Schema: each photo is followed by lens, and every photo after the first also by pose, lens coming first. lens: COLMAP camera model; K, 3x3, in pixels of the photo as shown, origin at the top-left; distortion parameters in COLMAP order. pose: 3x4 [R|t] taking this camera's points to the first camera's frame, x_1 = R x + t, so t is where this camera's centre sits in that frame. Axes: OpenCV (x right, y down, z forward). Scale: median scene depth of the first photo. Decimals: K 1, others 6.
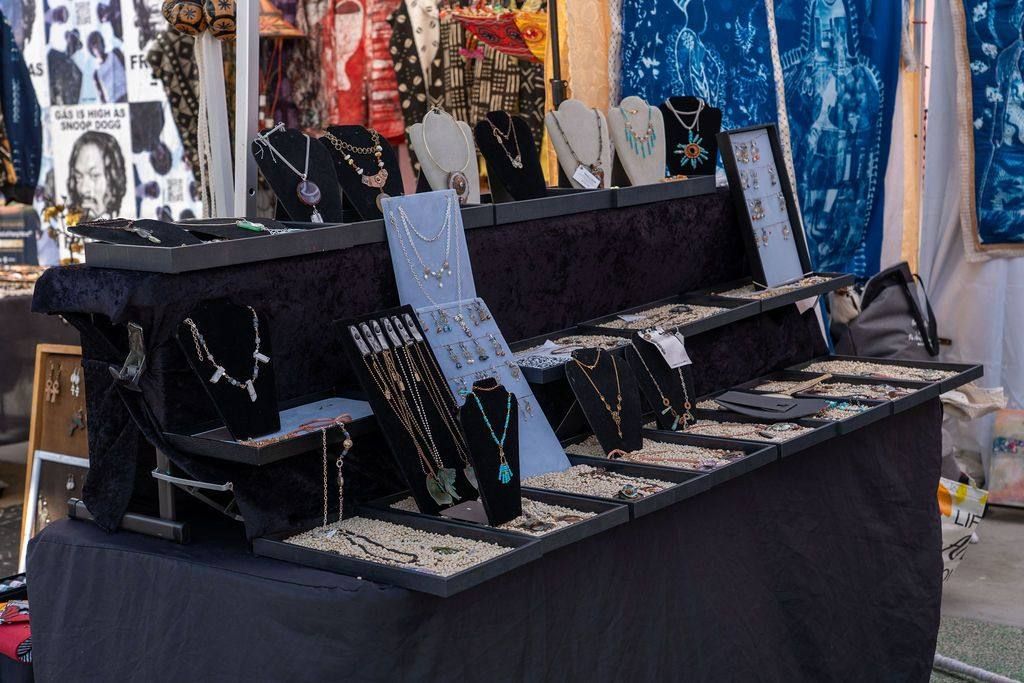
lens RADIAL K [[1601.4, 0, 512.0], [0, 1601.4, 341.5], [0, 0, 1]] dist [0.014049, 0.174644]
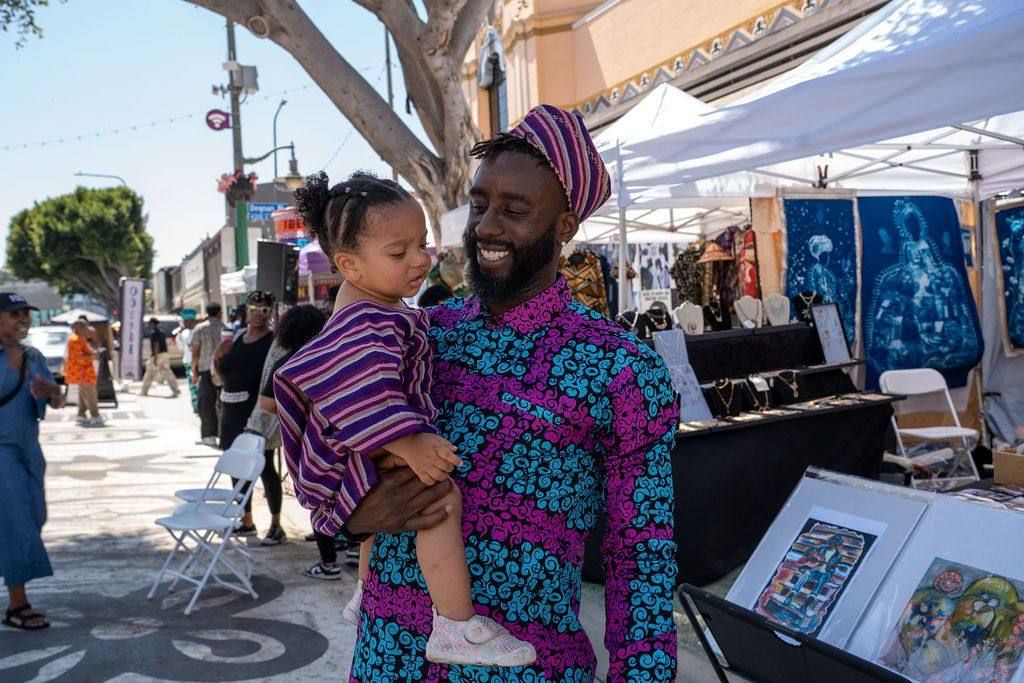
lens RADIAL K [[1601.4, 0, 512.0], [0, 1601.4, 341.5], [0, 0, 1]] dist [0.014049, 0.174644]
pose [[0.849787, -0.002532, -0.527120, 1.065458], [-0.035920, 0.997386, -0.062699, 0.109309], [0.525901, 0.072215, 0.847475, -1.456810]]
